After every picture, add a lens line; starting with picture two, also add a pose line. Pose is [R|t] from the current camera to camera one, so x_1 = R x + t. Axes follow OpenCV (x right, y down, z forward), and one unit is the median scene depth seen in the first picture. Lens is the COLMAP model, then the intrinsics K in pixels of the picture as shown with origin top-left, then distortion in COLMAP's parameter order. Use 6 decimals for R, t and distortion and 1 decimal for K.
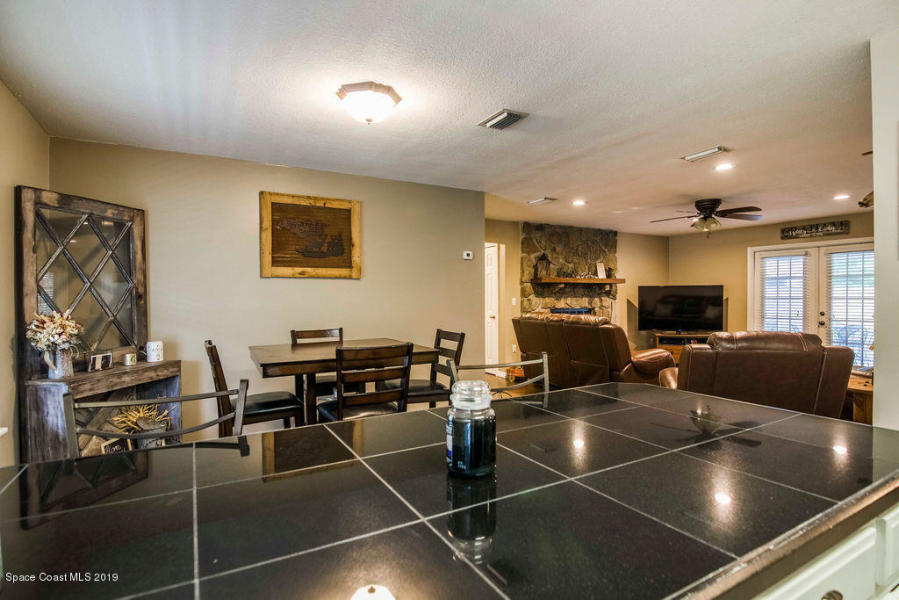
lens RADIAL K [[463.5, 0, 451.4], [0, 463.5, 303.0], [0, 0, 1]] dist [-0.015527, -0.002838]
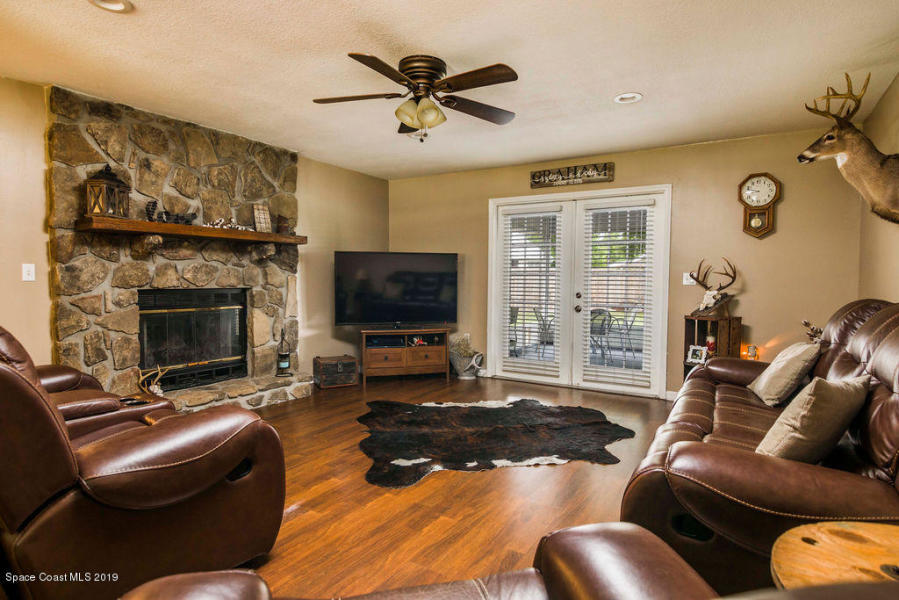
lens RADIAL K [[483.8, 0, 451.2], [0, 483.8, 304.6], [0, 0, 1]] dist [-0.019585, -0.000797]
pose [[0.873441, -0.015954, 0.486669, 0.260636], [-0.004125, 0.999185, 0.040160, 0.008429], [-0.486913, -0.037085, 0.872663, 0.424120]]
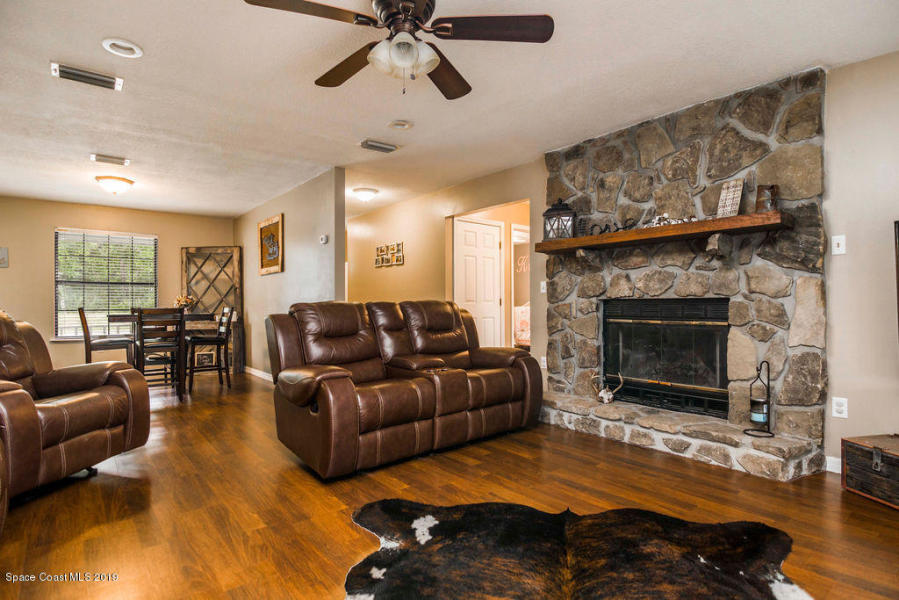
lens RADIAL K [[463.5, 0, 452.0], [0, 463.5, 301.5], [0, 0, 1]] dist [-0.015527, -0.002838]
pose [[0.187206, -0.000916, -0.982320, 0.717803], [-0.007147, 0.999972, -0.002294, 0.019362], [0.982295, 0.007450, 0.187194, 0.761572]]
